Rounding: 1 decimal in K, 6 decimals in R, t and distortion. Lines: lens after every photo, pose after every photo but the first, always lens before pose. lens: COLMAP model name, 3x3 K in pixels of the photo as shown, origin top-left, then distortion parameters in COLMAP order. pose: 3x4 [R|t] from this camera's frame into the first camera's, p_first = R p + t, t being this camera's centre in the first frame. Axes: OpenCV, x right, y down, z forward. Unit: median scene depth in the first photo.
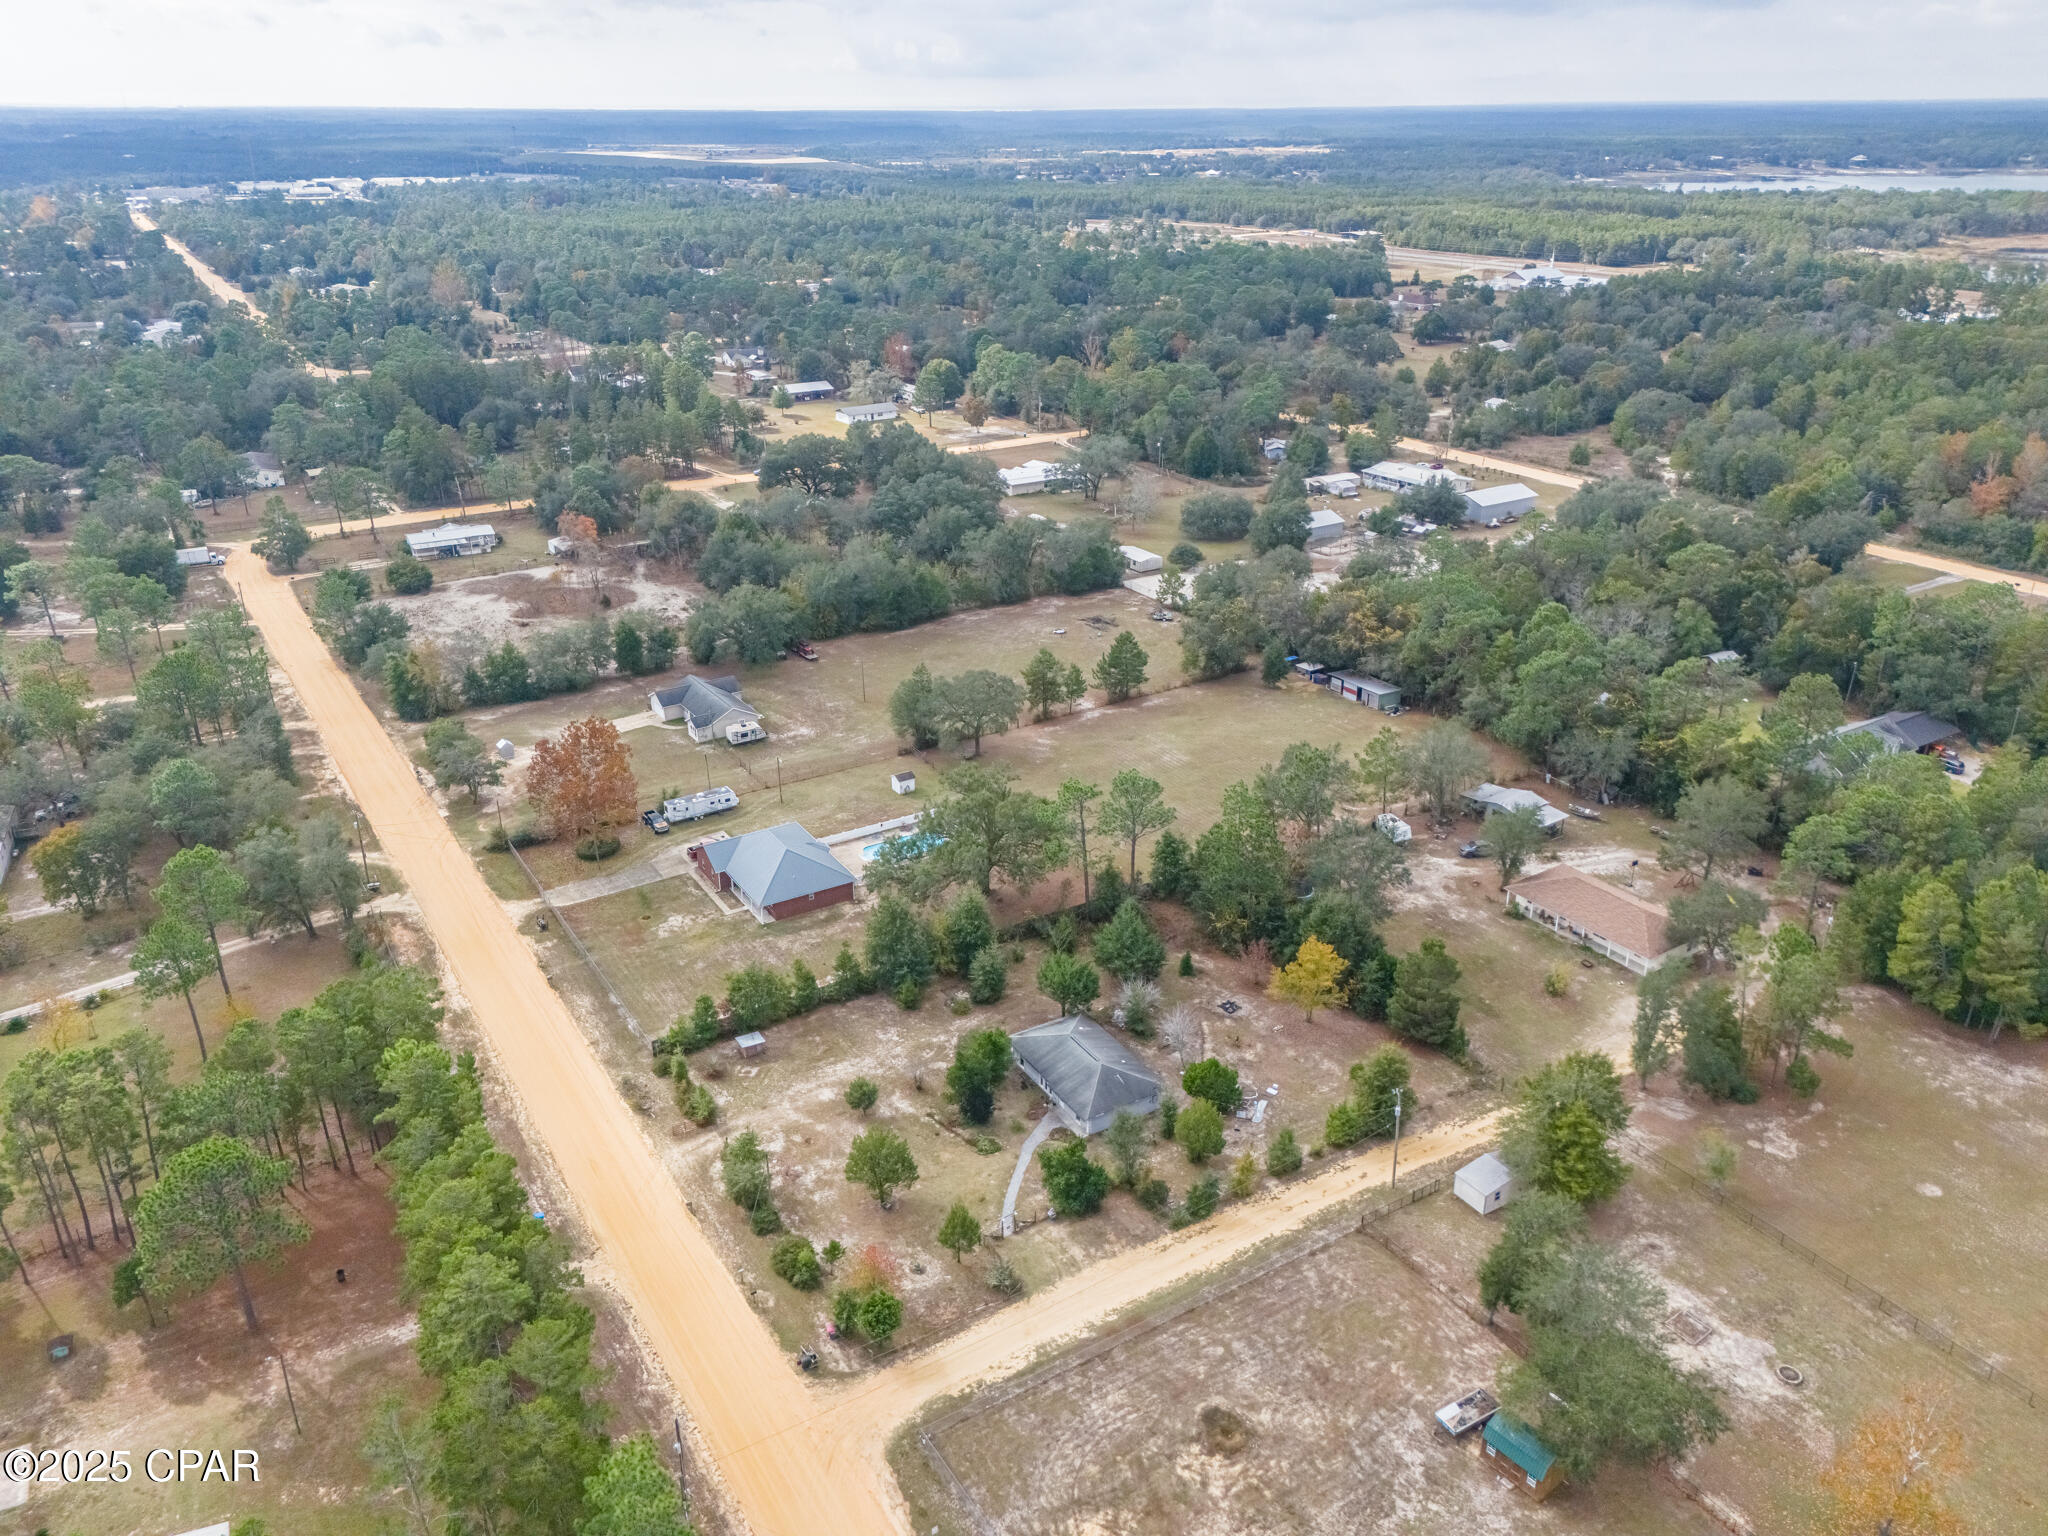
lens RADIAL K [[1495.6, 0, 1024.0], [0, 1495.6, 768.0], [0, 0, 1]] dist [0.083766, -0.078397]
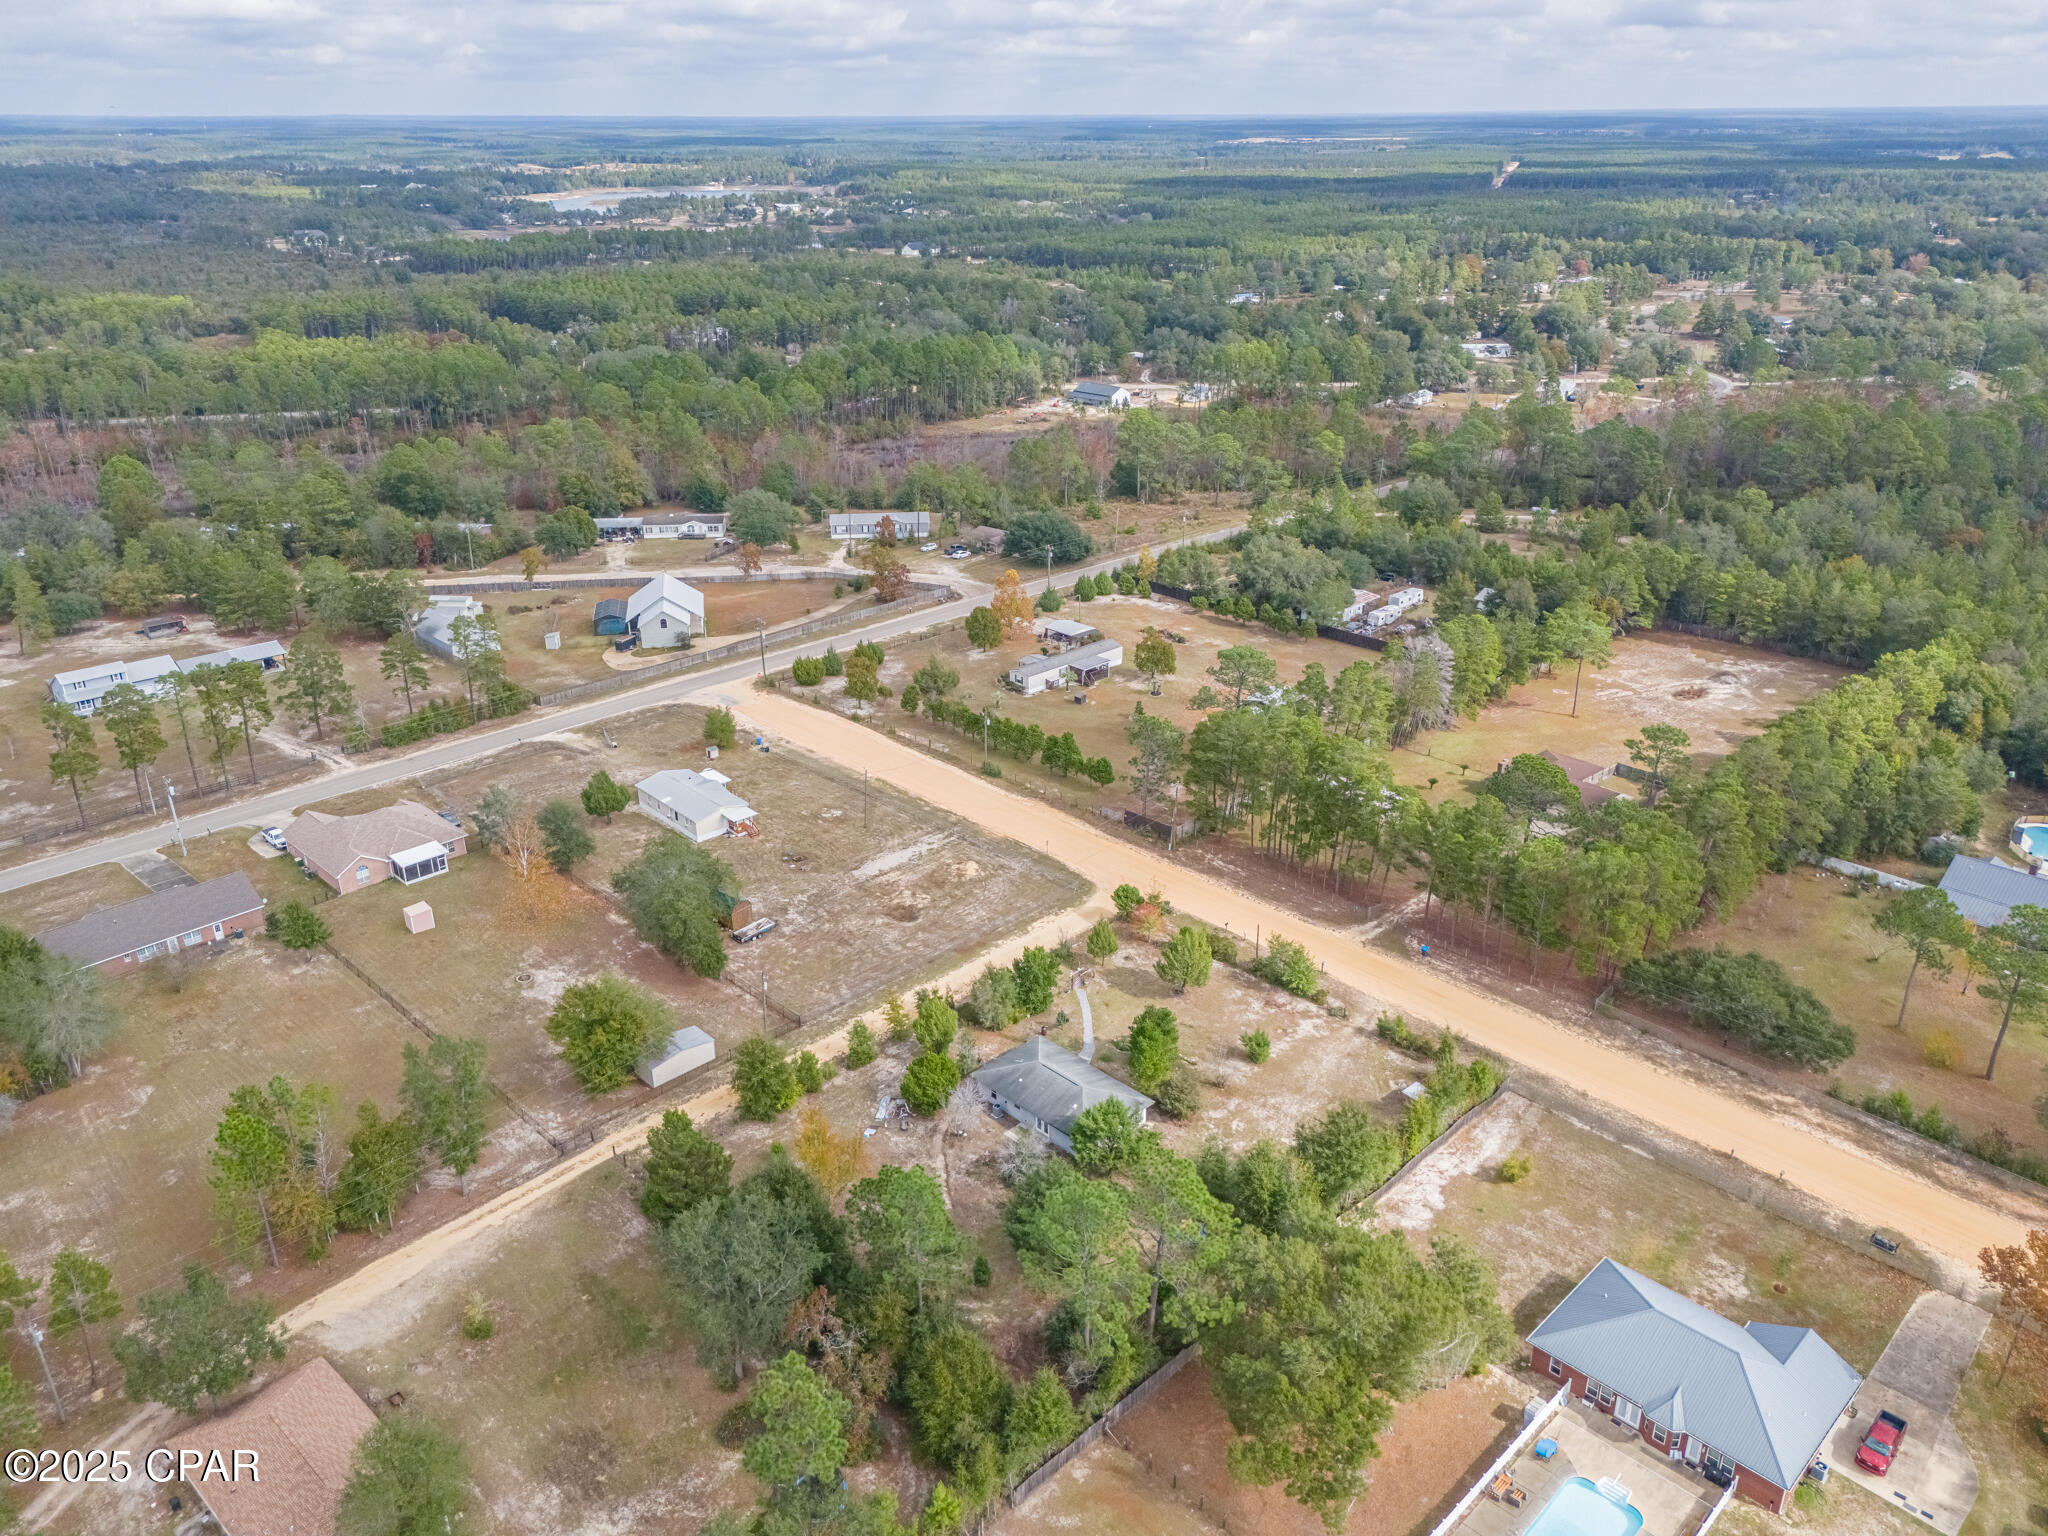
lens RADIAL K [[1495.6, 0, 1024.0], [0, 1495.6, 768.0], [0, 0, 1]] dist [0.083766, -0.078397]
pose [[-0.974055, 0.104033, -0.200981, 0.242118], [-0.077489, 0.681082, 0.728095, -0.669430], [0.212630, 0.724779, -0.655350, 1.516094]]
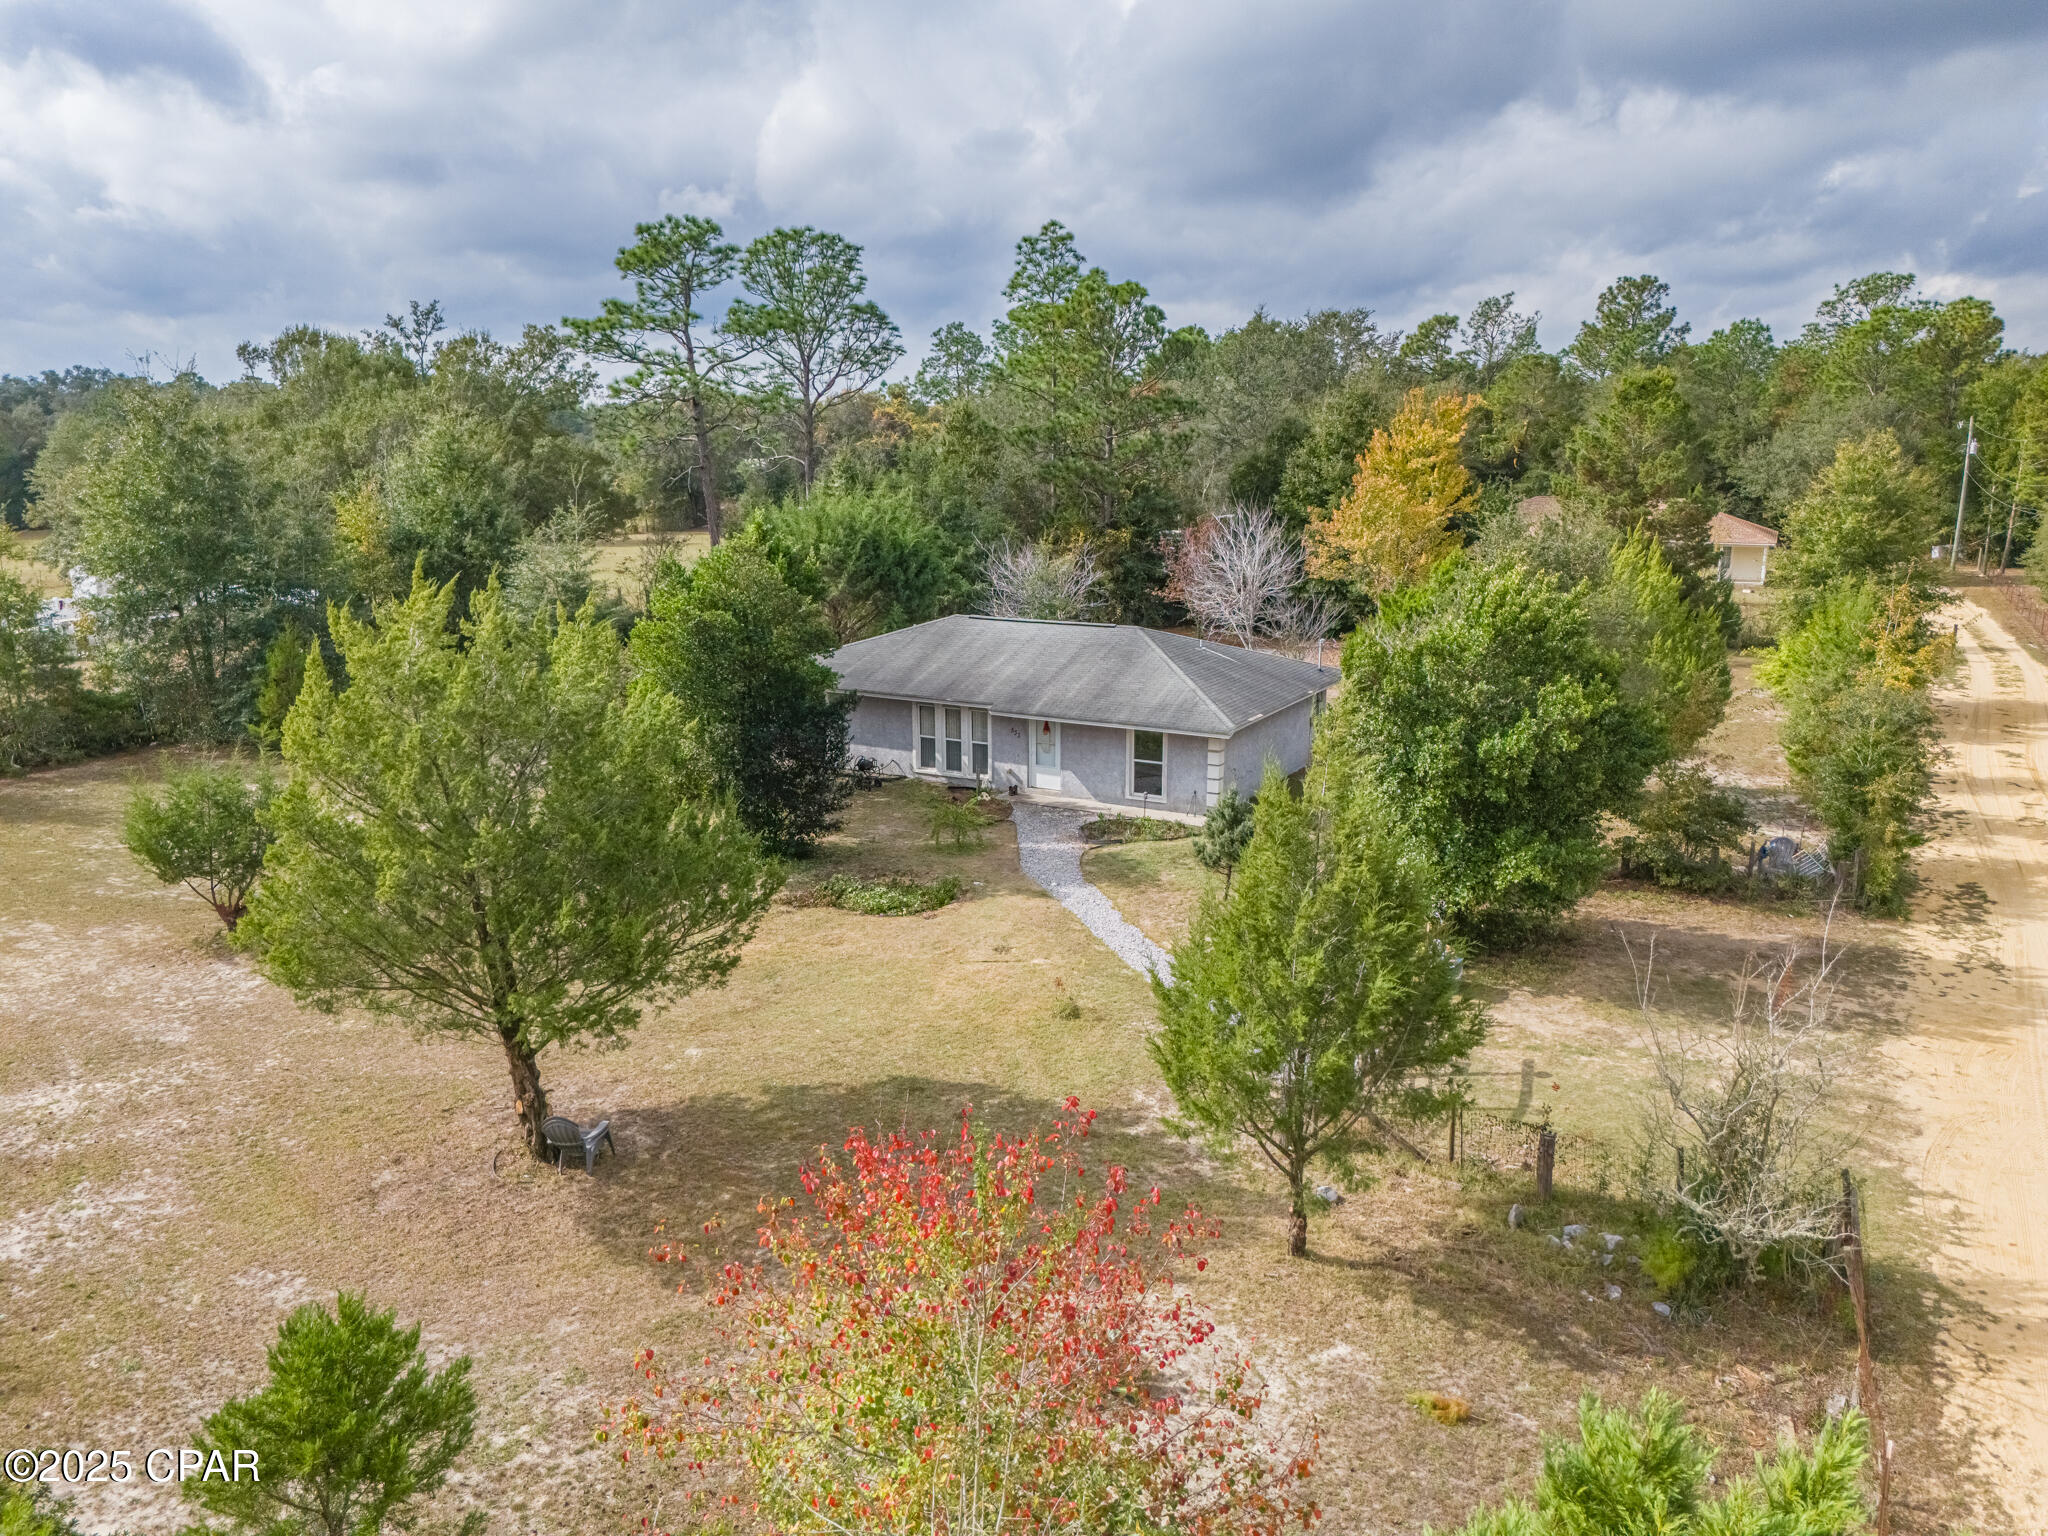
lens RADIAL K [[1489.4, 0, 1018.7], [0, 1489.4, 831.7], [0, 0, 1]] dist [0.152428, -0.183544]
pose [[0.863567, -0.135861, 0.485586, -0.114710], [0.204999, 0.974435, -0.091936, 0.257977], [-0.460681, 0.178937, 0.869341, 0.766894]]
